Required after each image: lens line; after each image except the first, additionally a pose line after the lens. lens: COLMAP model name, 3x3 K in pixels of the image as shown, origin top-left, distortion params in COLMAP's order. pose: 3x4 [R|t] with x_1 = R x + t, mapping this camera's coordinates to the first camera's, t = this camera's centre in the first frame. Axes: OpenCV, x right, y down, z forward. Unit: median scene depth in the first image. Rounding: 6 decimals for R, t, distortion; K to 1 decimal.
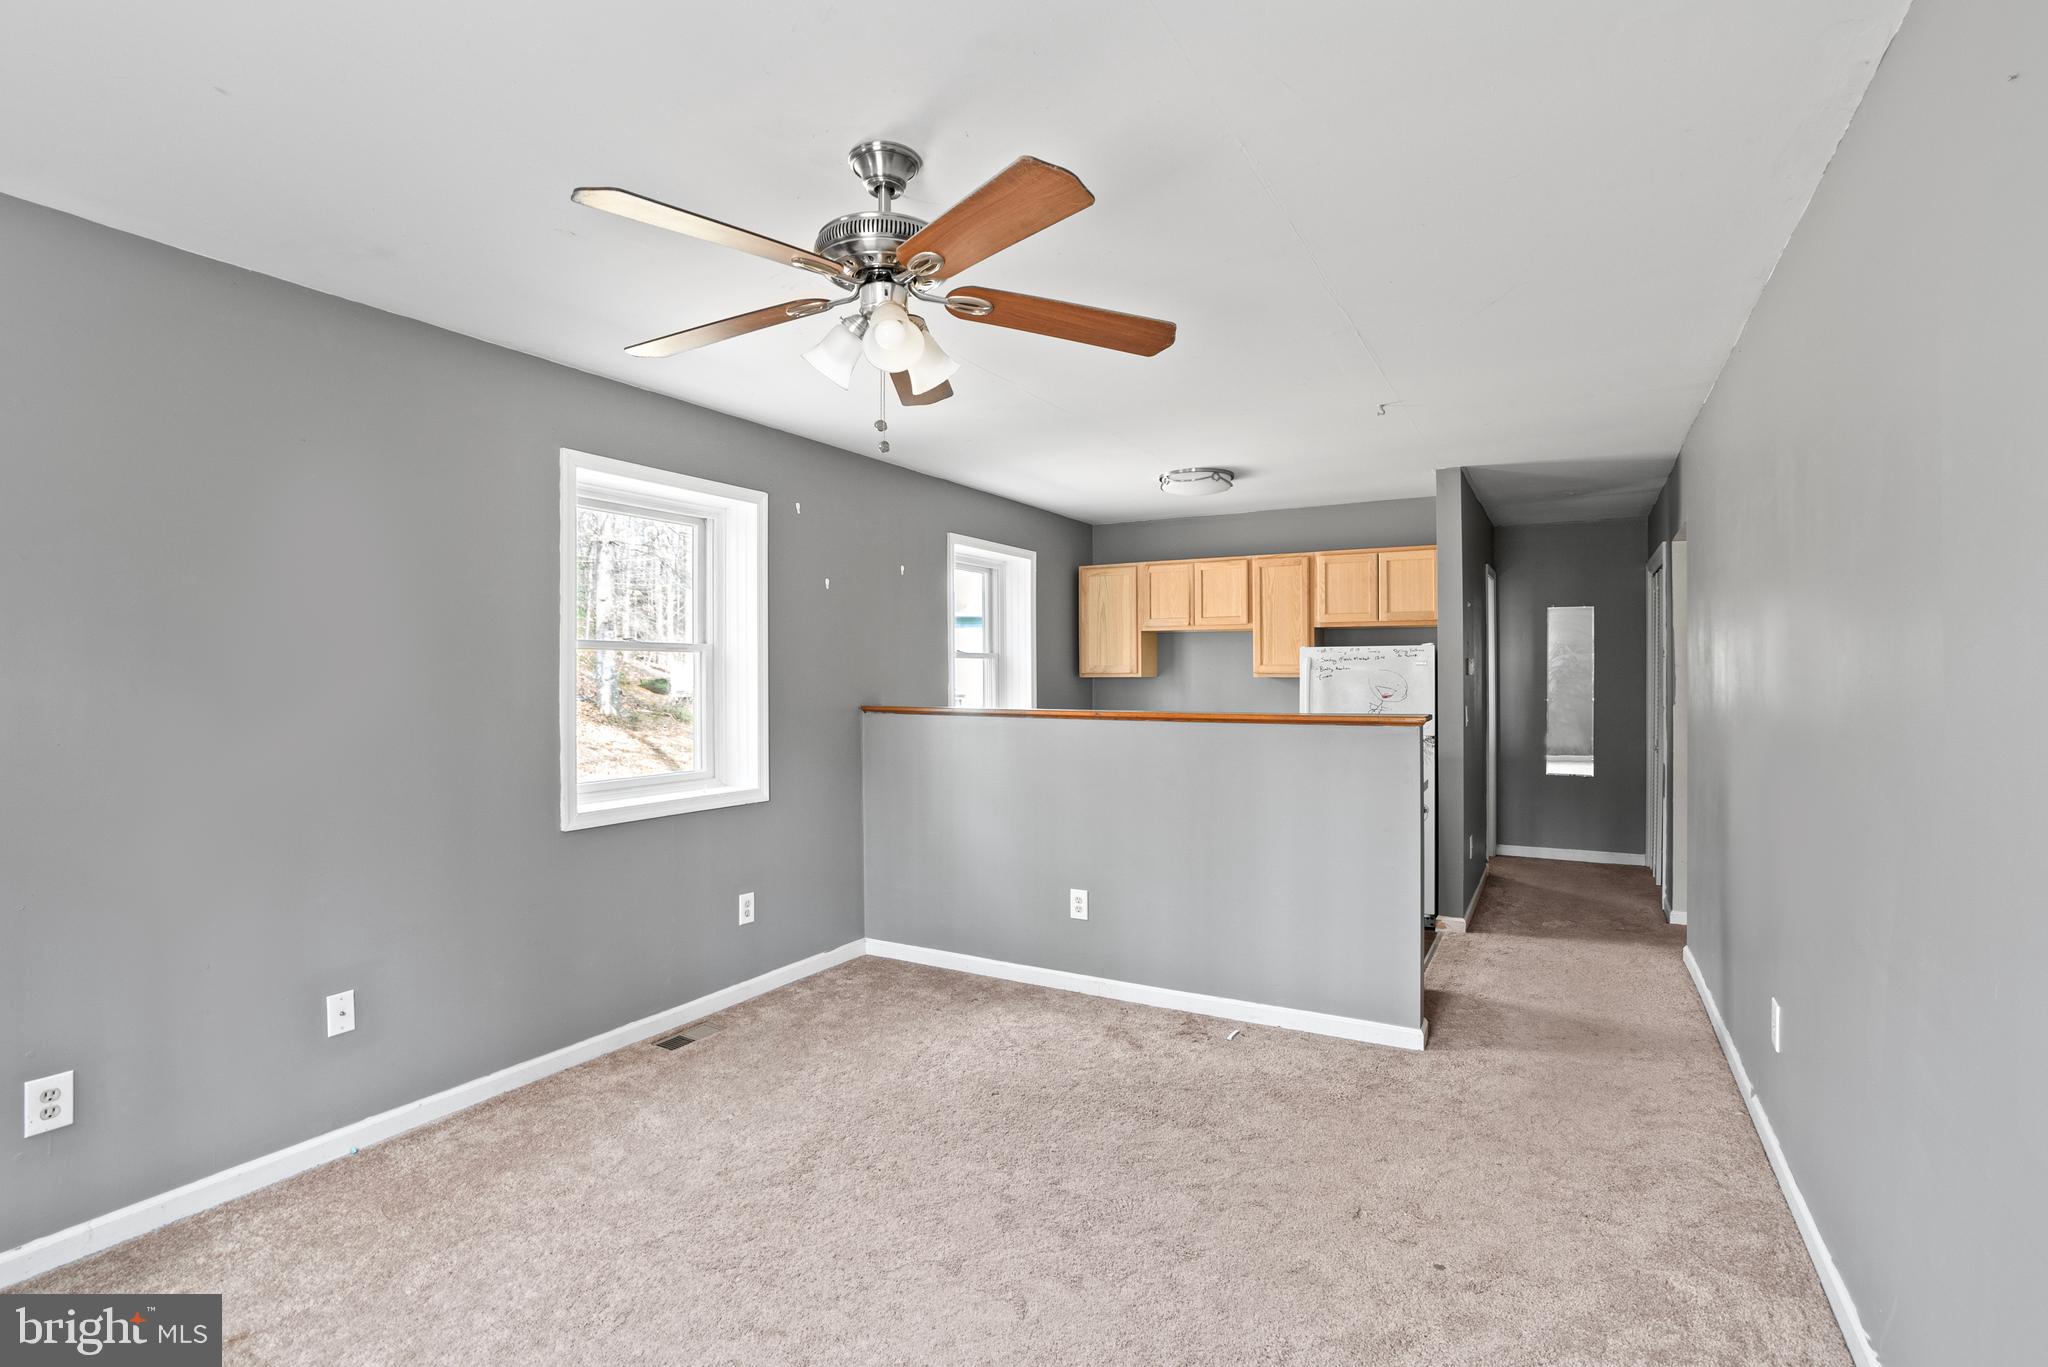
lens RADIAL K [[992.4, 0, 1022.0], [0, 992.4, 674.3], [0, 0, 1]] dist [-0.051696, 0.008637]
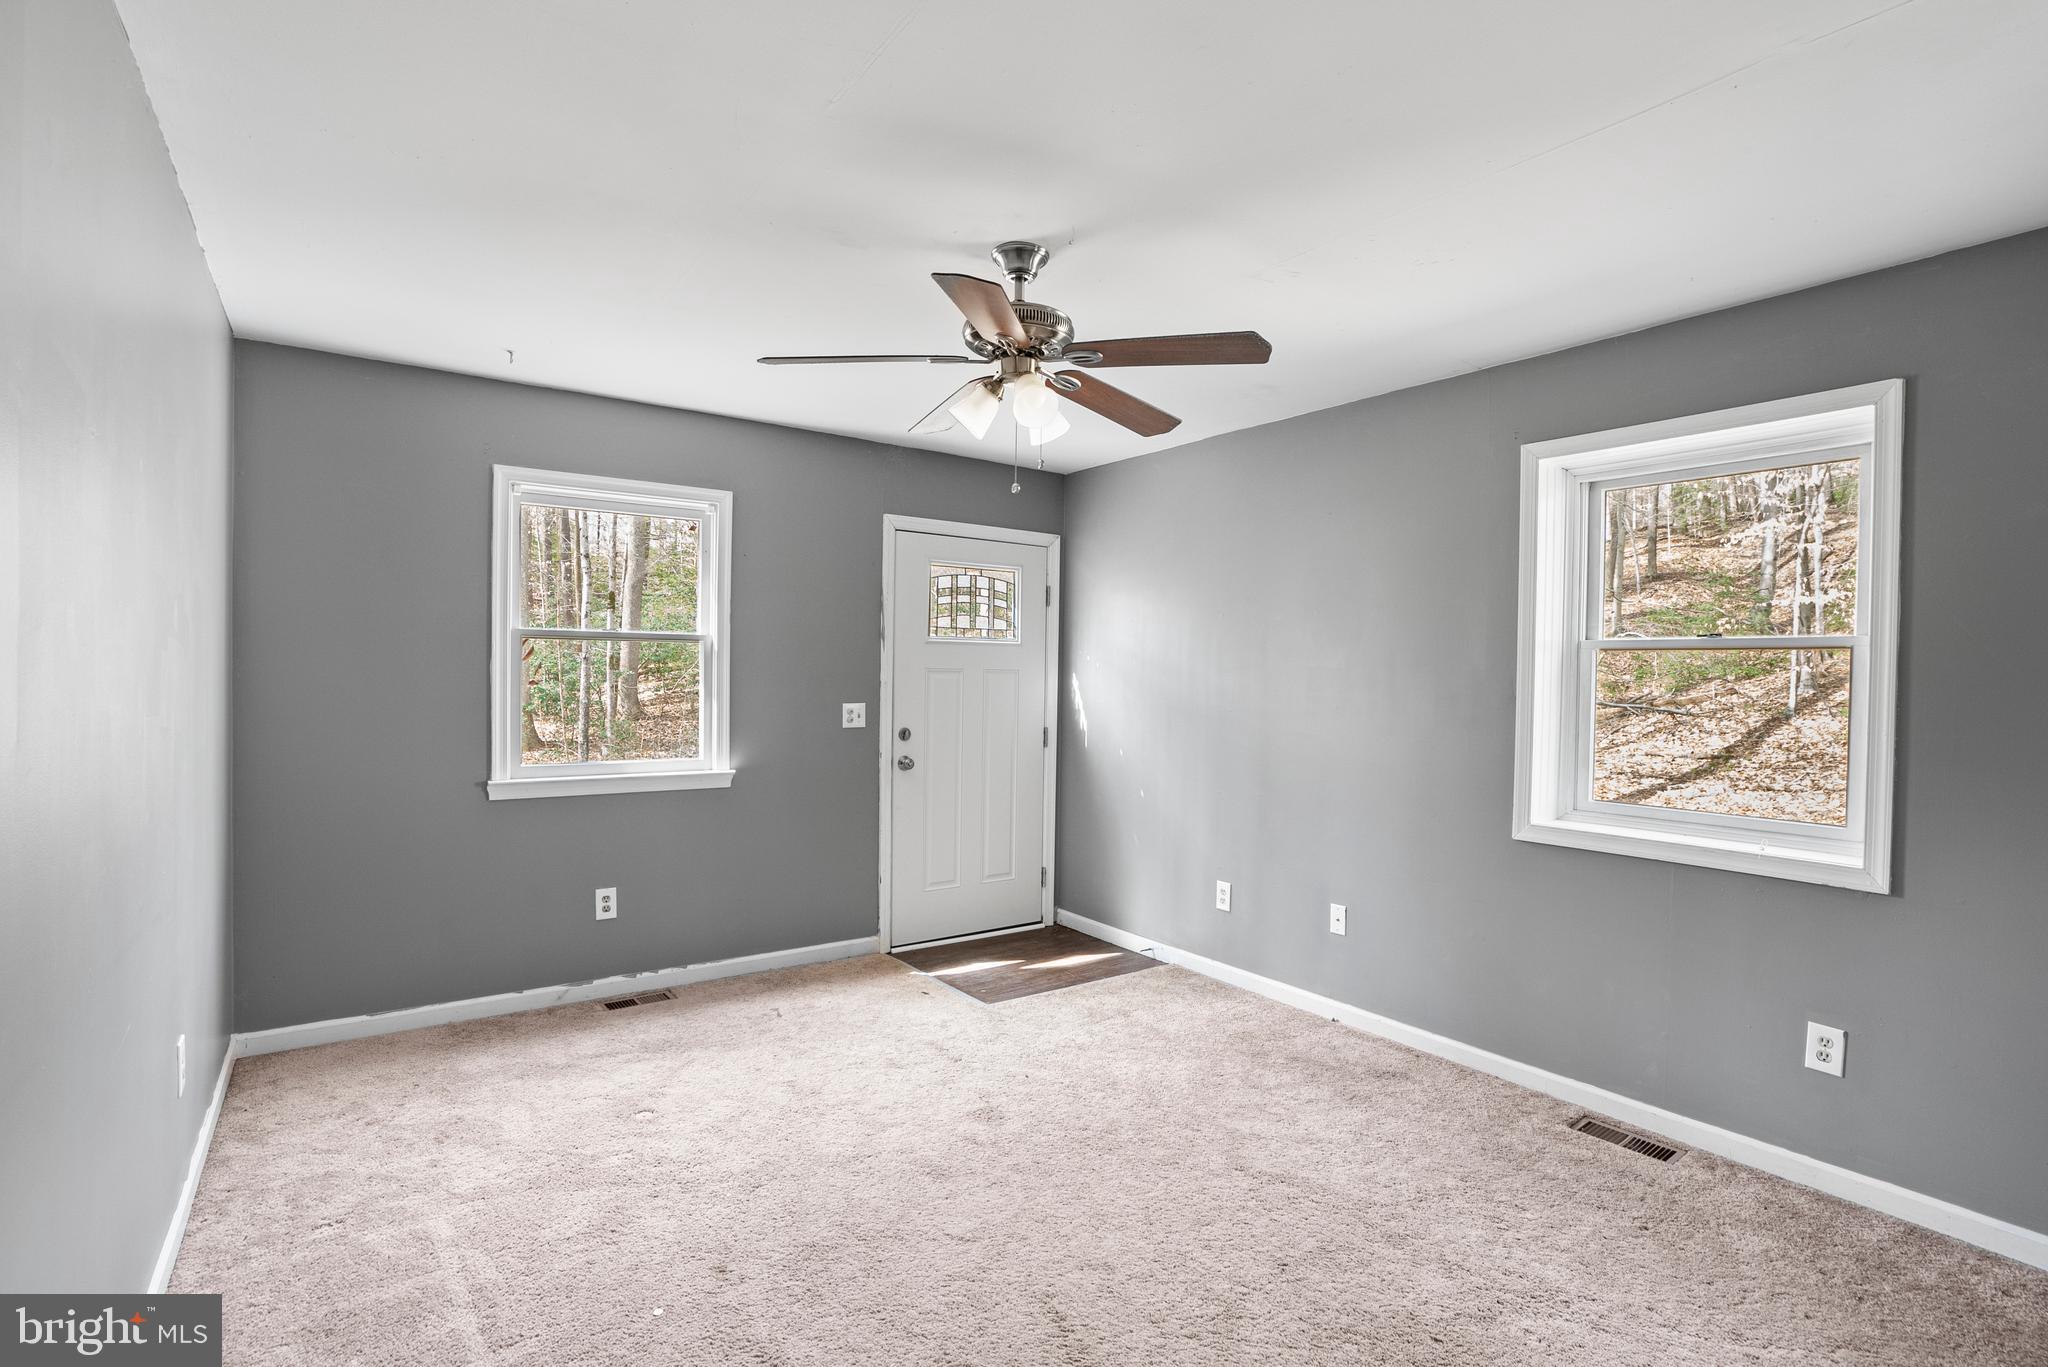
lens RADIAL K [[992.4, 0, 1034.6], [0, 992.4, 685.8], [0, 0, 1]] dist [-0.051696, 0.008637]
pose [[-0.441071, 0.012553, -0.897385, 0.660444], [-0.008126, 0.999805, 0.017979, -0.007154], [0.897436, 0.015222, -0.440883, 1.064682]]
